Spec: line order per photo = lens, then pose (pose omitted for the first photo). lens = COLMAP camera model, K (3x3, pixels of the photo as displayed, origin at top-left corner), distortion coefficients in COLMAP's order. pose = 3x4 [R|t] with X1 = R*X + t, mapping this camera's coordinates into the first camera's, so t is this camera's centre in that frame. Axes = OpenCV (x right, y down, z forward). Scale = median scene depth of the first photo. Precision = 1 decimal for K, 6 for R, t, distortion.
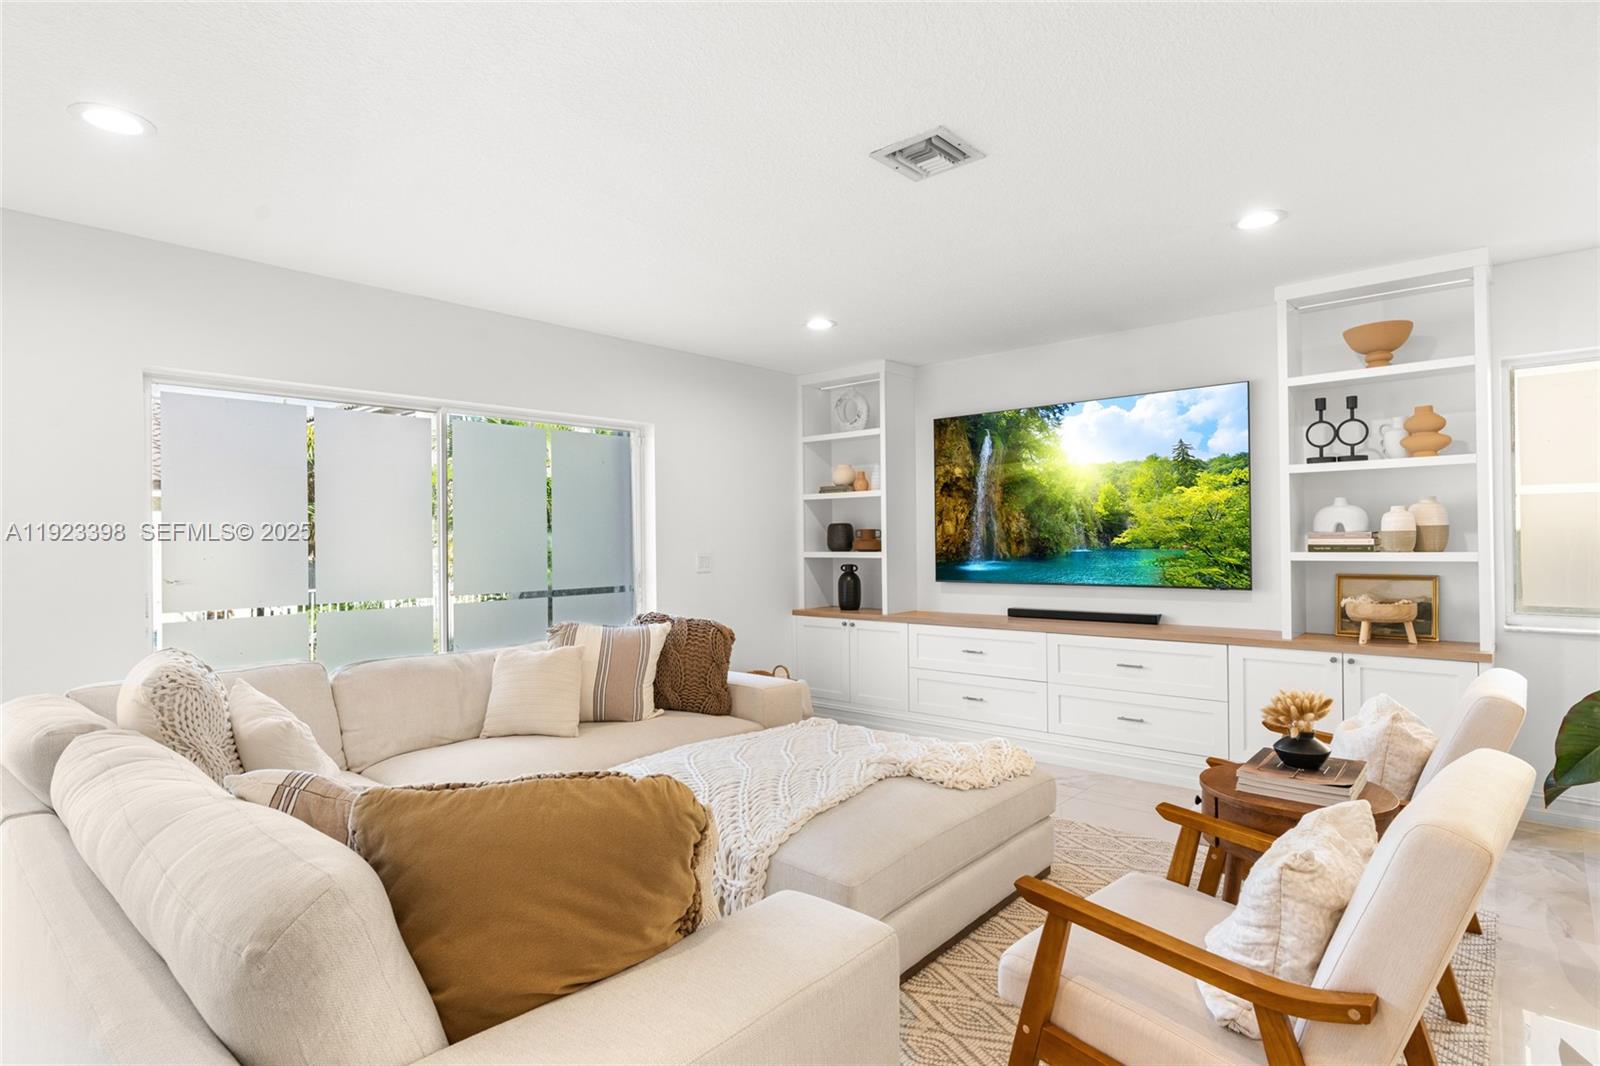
lens RADIAL K [[814.8, 0, 818.2], [0, 814.8, 545.9], [0, 0, 1]] dist [-0.003675, 0.000783]
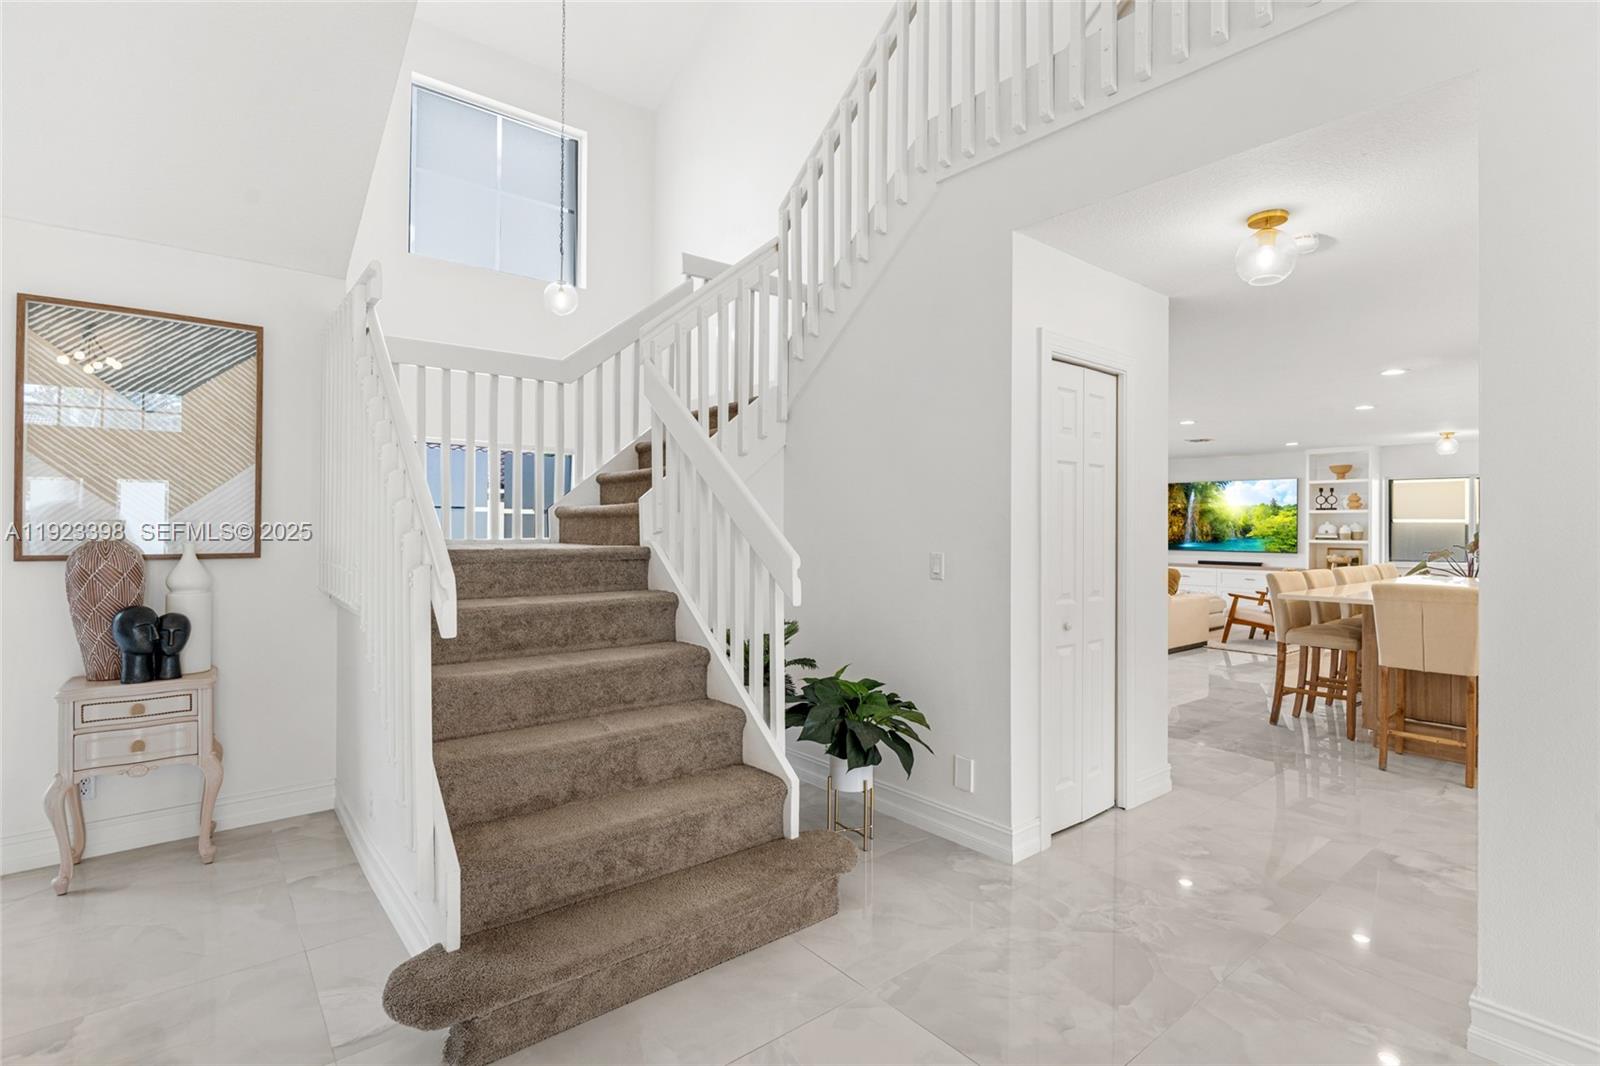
lens RADIAL K [[774.5, 0, 840.1], [0, 774.5, 532.7], [0, 0, 1]] dist [-0.002126, 0.003834]
pose [[0.991039, 0.015794, -0.132635, -0.612259], [-0.016201, 0.999867, -0.001988, 0.012166], [0.132586, 0.004119, 0.991163, -1.669429]]
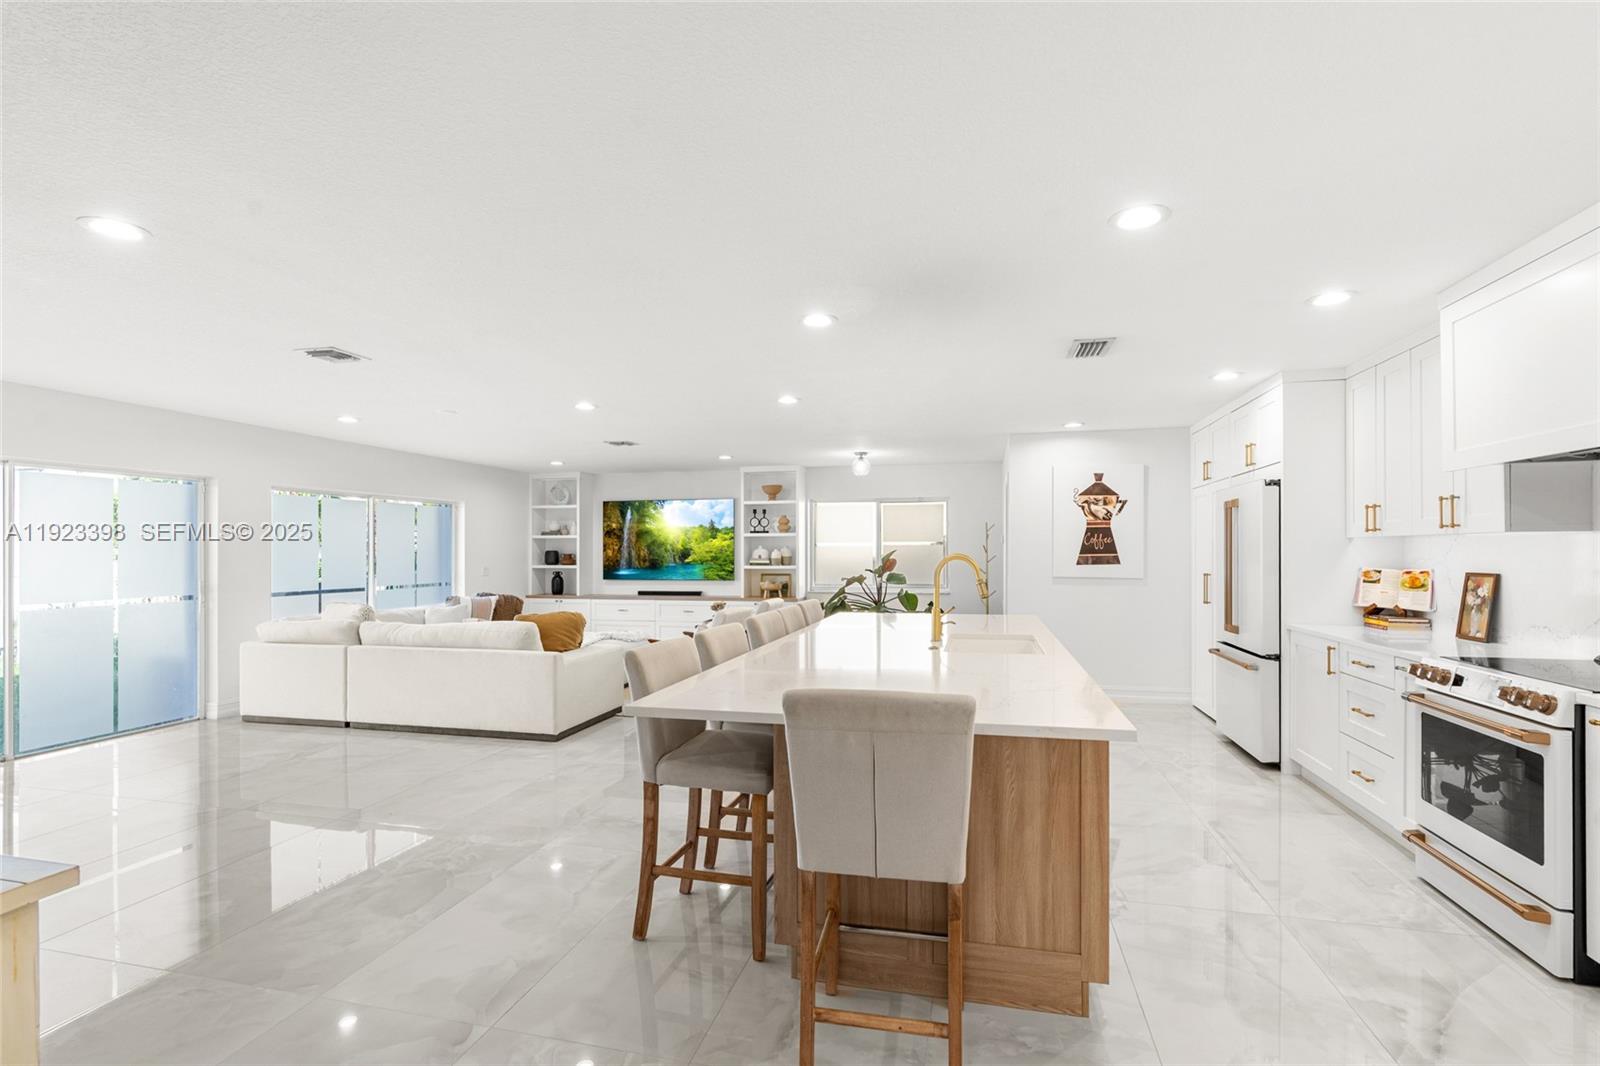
lens RADIAL K [[725.4, 0, 810.7], [0, 725.4, 556.6], [0, 0, 1]] dist [-0.006722, 0.002483]
pose [[0.888034, 0.006340, 0.459735, -0.277822], [-0.006014, 0.999980, -0.002173, -0.015263], [-0.459739, -0.000835, 0.888054, -1.033898]]
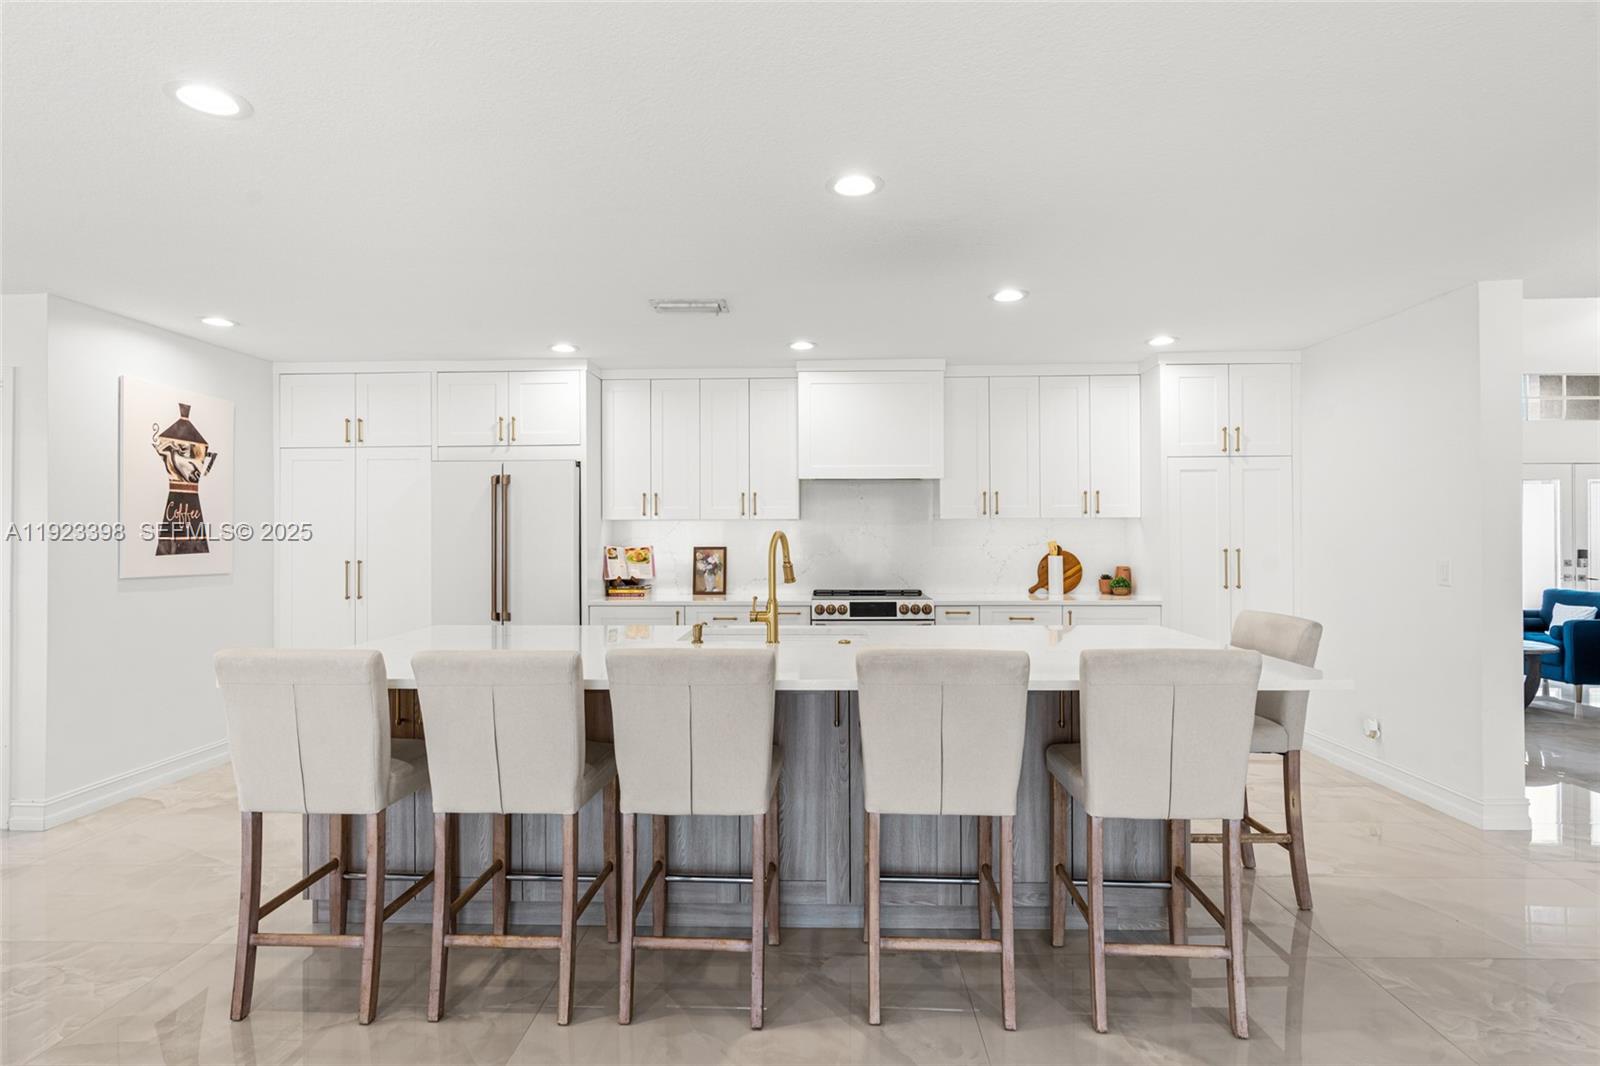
lens RADIAL K [[814.8, 0, 801.7], [0, 814.8, 532.9], [0, 0, 1]] dist [-0.003675, 0.000783]
pose [[-0.629831, 0.014729, 0.776592, -0.342596], [0.013678, 0.999875, -0.007871, -0.013584], [-0.776612, 0.005665, -0.629954, -0.002852]]
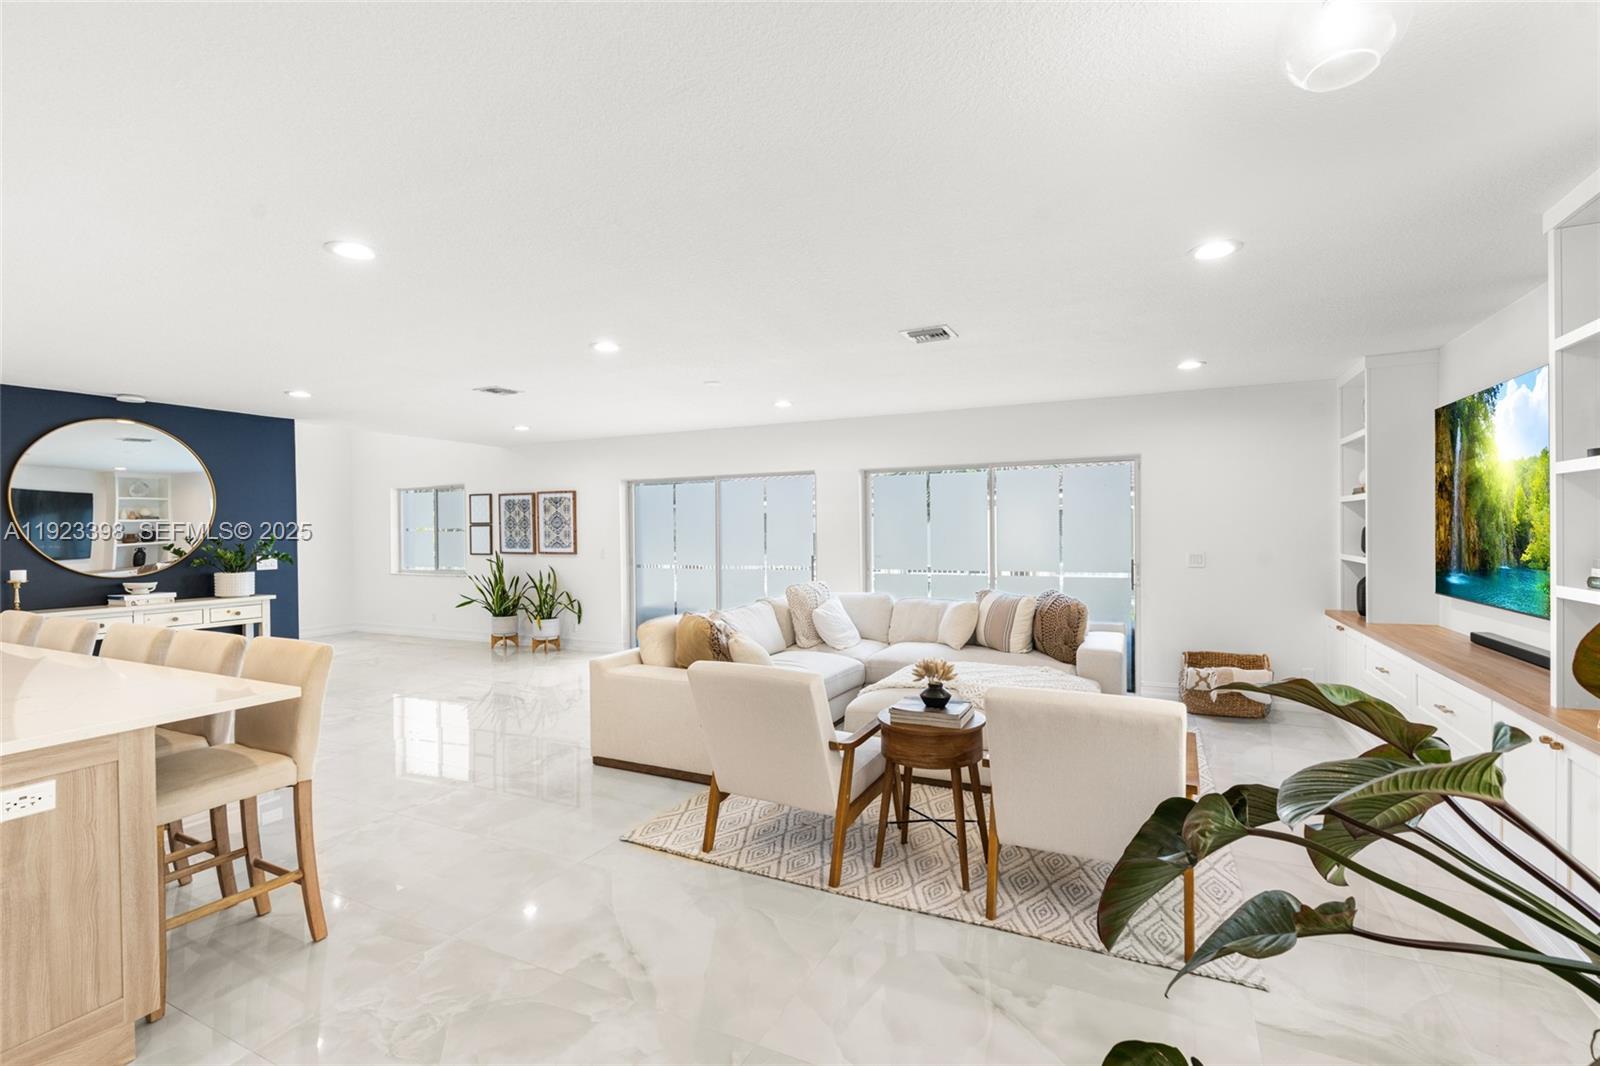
lens RADIAL K [[725.4, 0, 803.2], [0, 725.4, 530.0], [0, 0, 1]] dist [-0.006722, 0.002483]
pose [[0.246916, 0.009051, -0.968994, 0.863279], [0.003063, 0.999944, 0.010121, -0.042064], [0.969032, -0.005467, 0.246875, 0.168987]]
